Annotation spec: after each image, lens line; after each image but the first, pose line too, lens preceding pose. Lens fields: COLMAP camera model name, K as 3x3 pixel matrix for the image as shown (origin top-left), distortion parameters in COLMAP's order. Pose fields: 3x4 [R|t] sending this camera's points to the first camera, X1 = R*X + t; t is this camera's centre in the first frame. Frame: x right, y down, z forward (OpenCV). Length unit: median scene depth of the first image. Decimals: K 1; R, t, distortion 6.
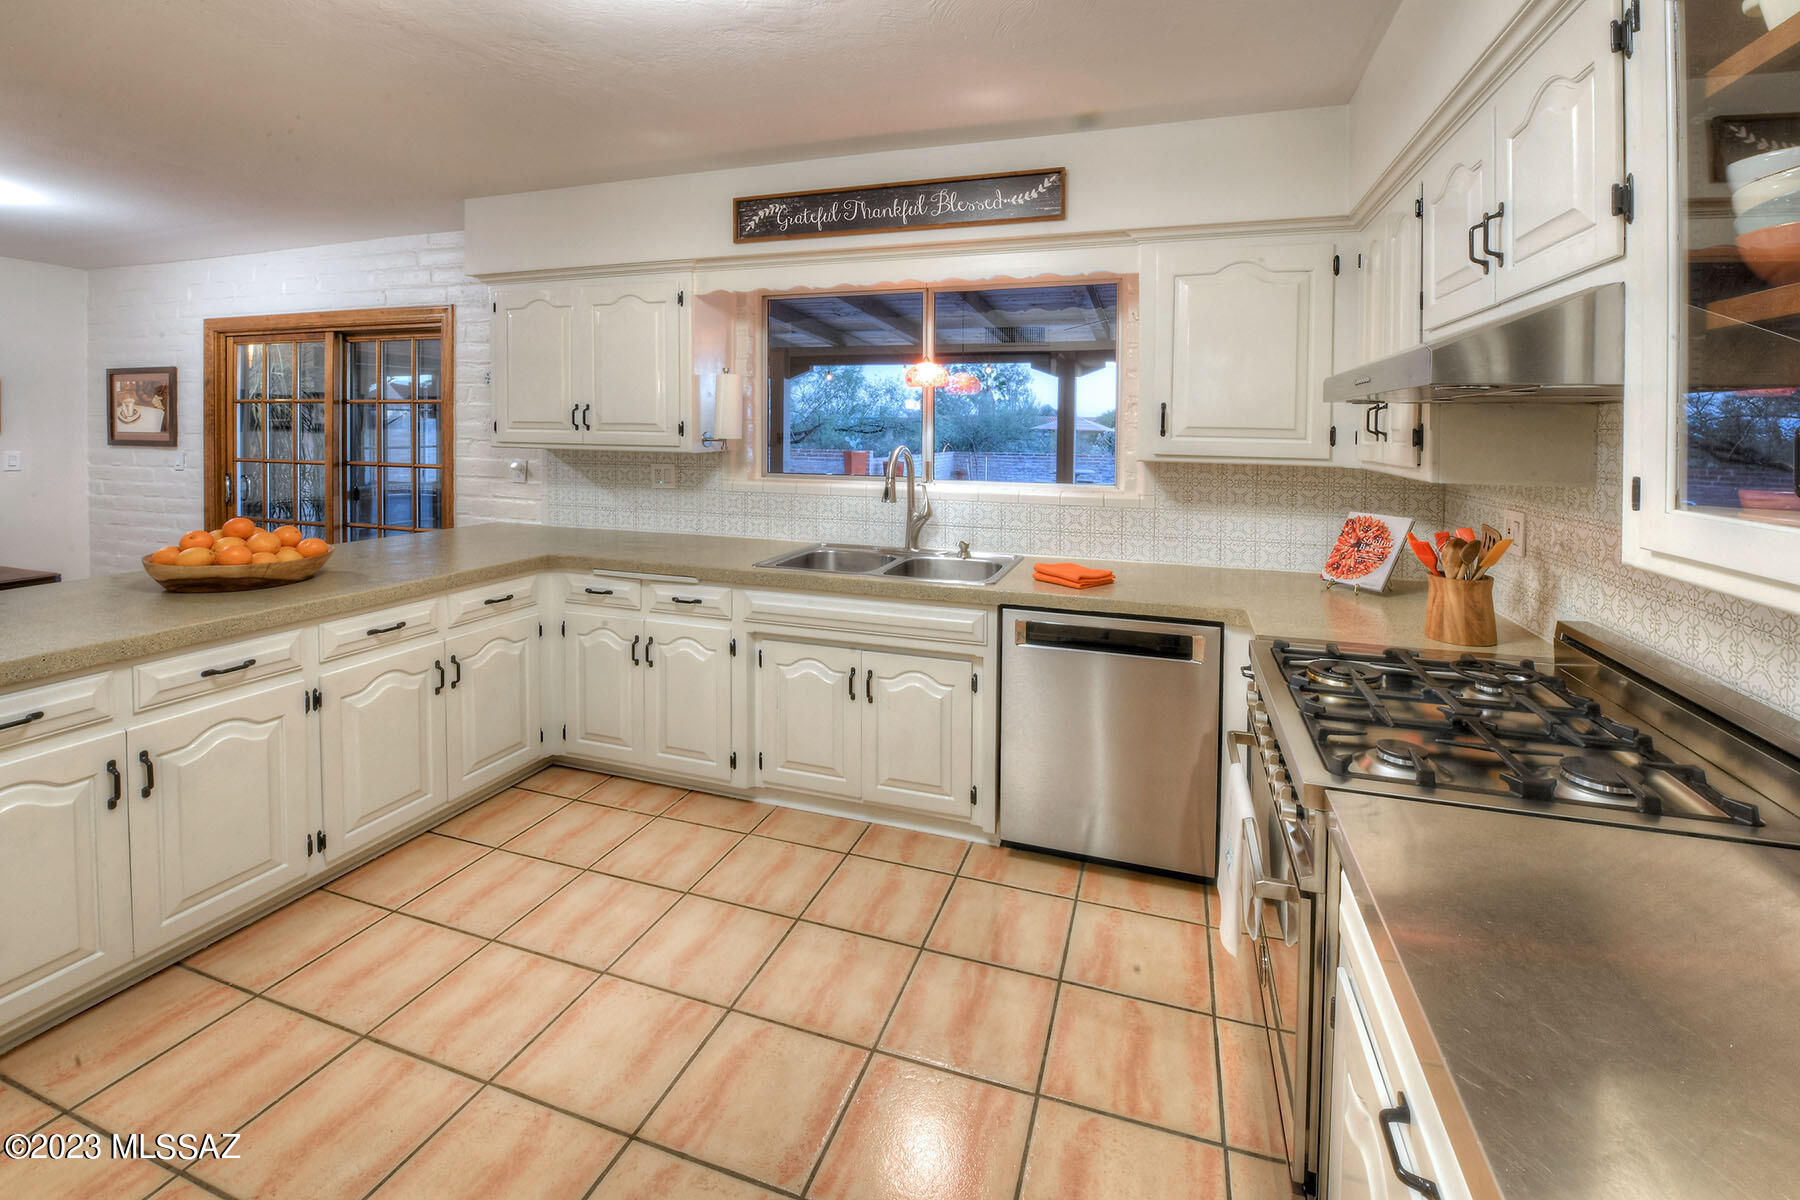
lens RADIAL K [[767.7, 0, 906.0], [0, 767.7, 441.3], [0, 0, 1]] dist [-0.017163, -0.000427]
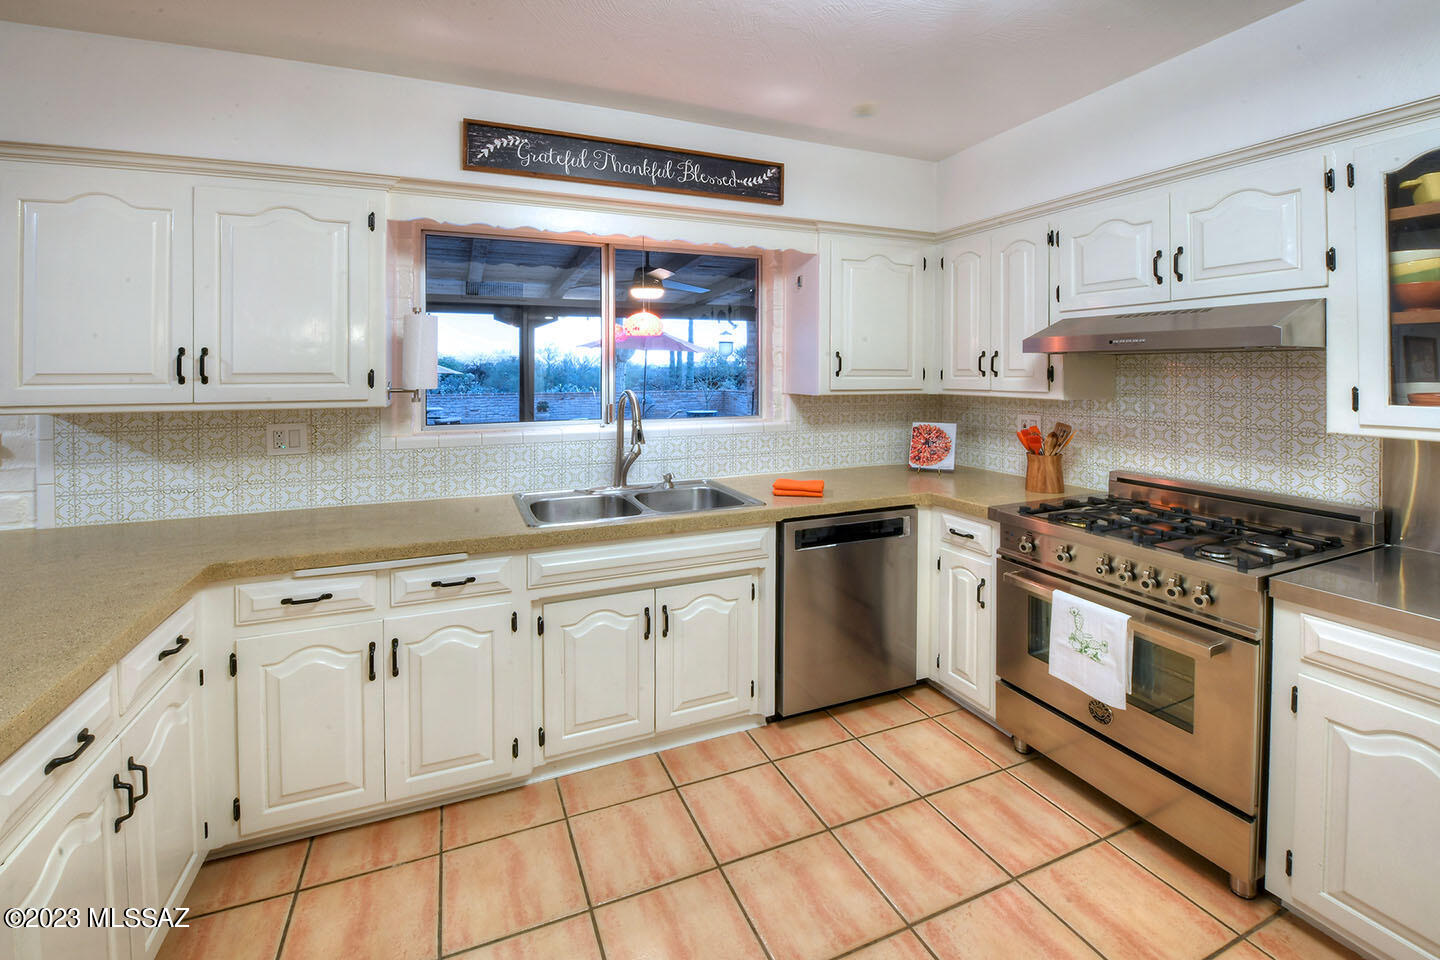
lens RADIAL K [[614.2, 0, 706.4], [0, 614.2, 371.6], [0, 0, 1]] dist [-0.017163, -0.000427]
pose [[0.756788, -0.014012, 0.653510, -0.515734], [0.024768, 0.999667, -0.007248, -0.012036], [-0.653191, 0.021671, 0.756883, 0.306469]]
